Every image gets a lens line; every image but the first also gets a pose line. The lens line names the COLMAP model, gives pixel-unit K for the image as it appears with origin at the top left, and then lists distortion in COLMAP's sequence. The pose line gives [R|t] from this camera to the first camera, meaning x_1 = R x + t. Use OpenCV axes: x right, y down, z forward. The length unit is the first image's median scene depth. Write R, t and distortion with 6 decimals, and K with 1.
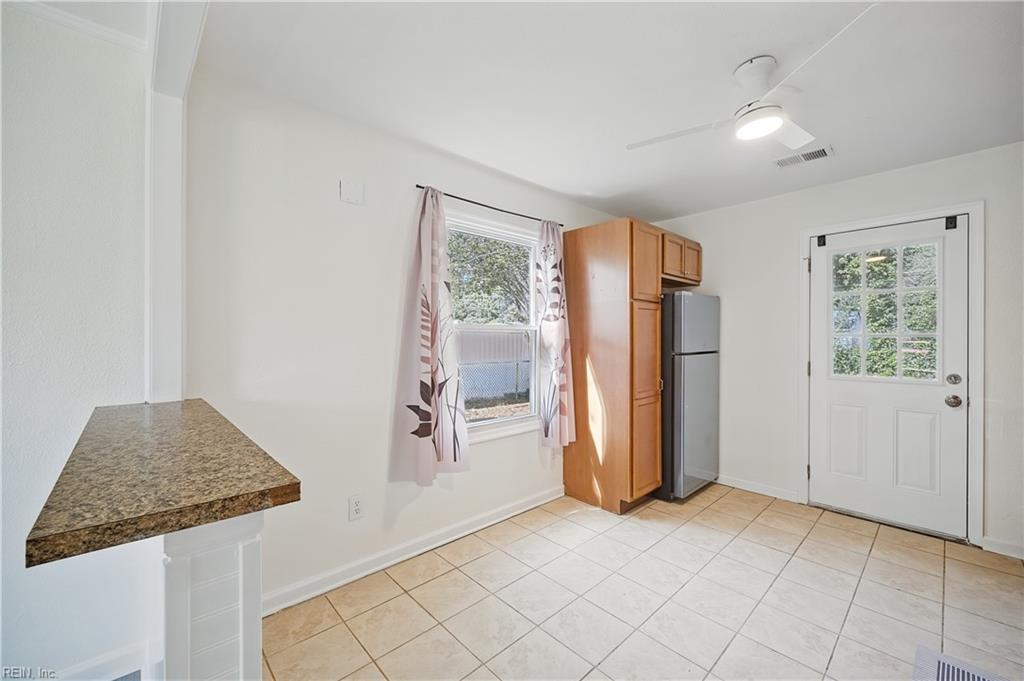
lens RADIAL K [[407.7, 0, 518.7], [0, 407.7, 336.7], [0, 0, 1]] dist [-0.003717, 0.002621]
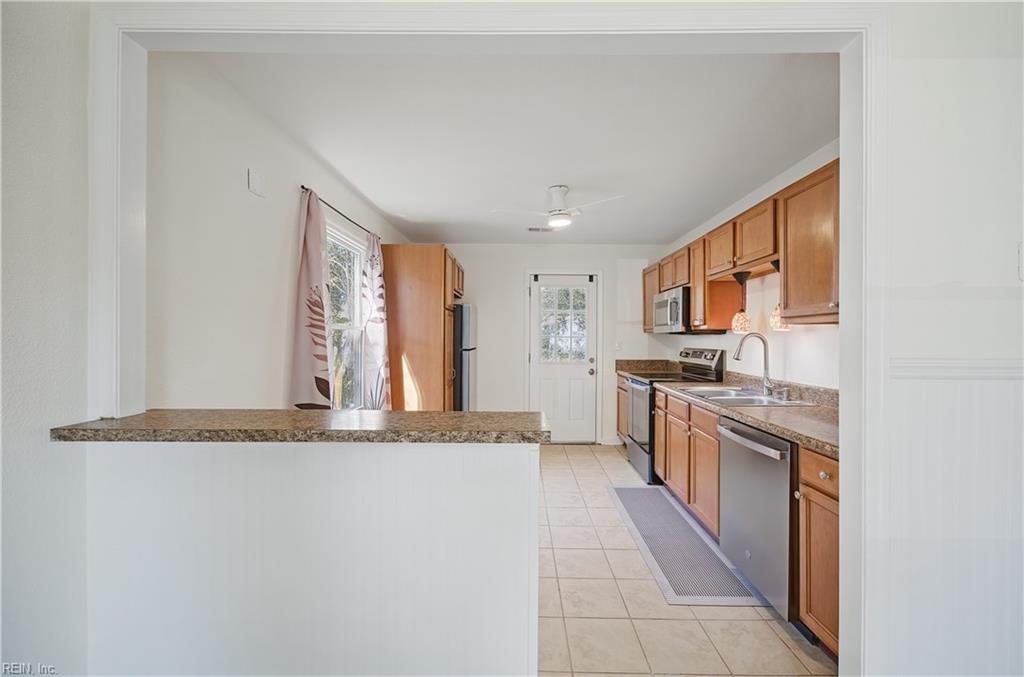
lens RADIAL K [[407.7, 0, 513.2], [0, 407.7, 335.9], [0, 0, 1]] dist [-0.003717, 0.002621]
pose [[0.701290, 0.008675, 0.712823, -0.470379], [-0.006974, 0.999962, -0.005308, 0.001986], [-0.712842, -0.001249, 0.701324, -0.070446]]
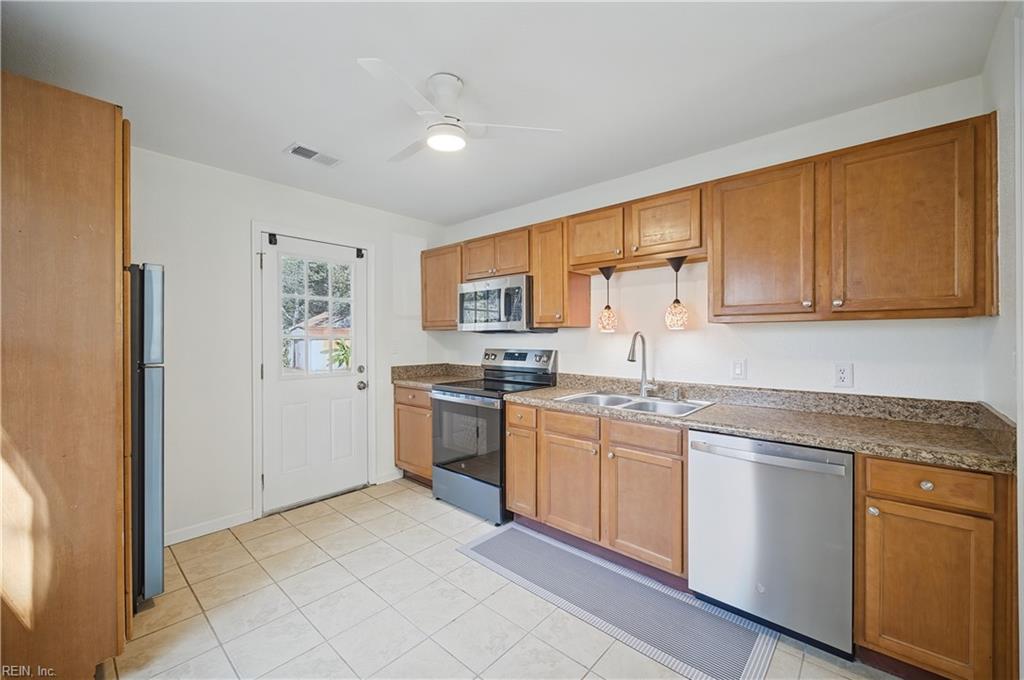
lens RADIAL K [[407.7, 0, 509.7], [0, 407.7, 338.8], [0, 0, 1]] dist [-0.003717, 0.002621]
pose [[-0.074250, -0.002566, 0.997236, -0.269175], [-0.000699, 0.999997, 0.002521, -0.000273], [-0.997239, -0.000510, -0.074251, 0.507908]]
